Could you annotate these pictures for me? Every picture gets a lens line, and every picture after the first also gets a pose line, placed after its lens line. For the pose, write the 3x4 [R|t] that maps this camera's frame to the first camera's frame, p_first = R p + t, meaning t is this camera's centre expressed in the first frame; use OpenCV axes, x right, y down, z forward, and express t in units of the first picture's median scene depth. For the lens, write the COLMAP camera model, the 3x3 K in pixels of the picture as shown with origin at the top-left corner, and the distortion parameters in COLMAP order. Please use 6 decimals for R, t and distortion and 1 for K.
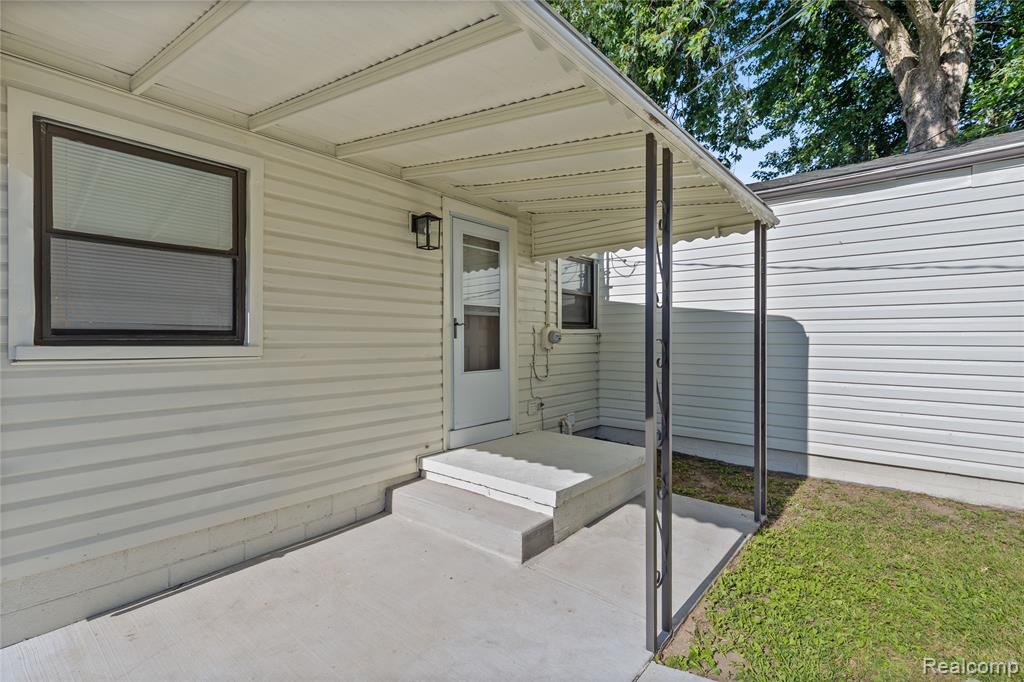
lens RADIAL K [[465.2, 0, 512.0], [0, 465.2, 341.0], [0, 0, 1]] dist [0.001232, 0.000180]
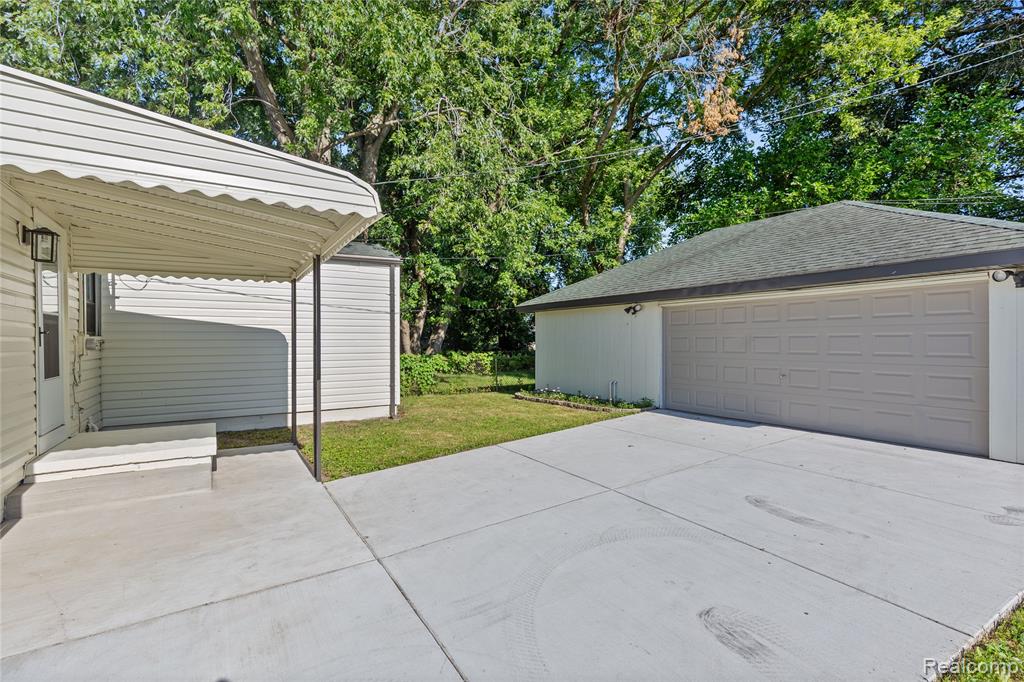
lens RADIAL K [[465.2, 0, 512.0], [0, 465.2, 341.0], [0, 0, 1]] dist [0.001232, 0.000180]
pose [[0.309375, -0.004061, 0.950931, -0.779525], [0.012236, 0.999925, 0.000289, -0.005354], [-0.950861, 0.011546, 0.309401, -0.302040]]
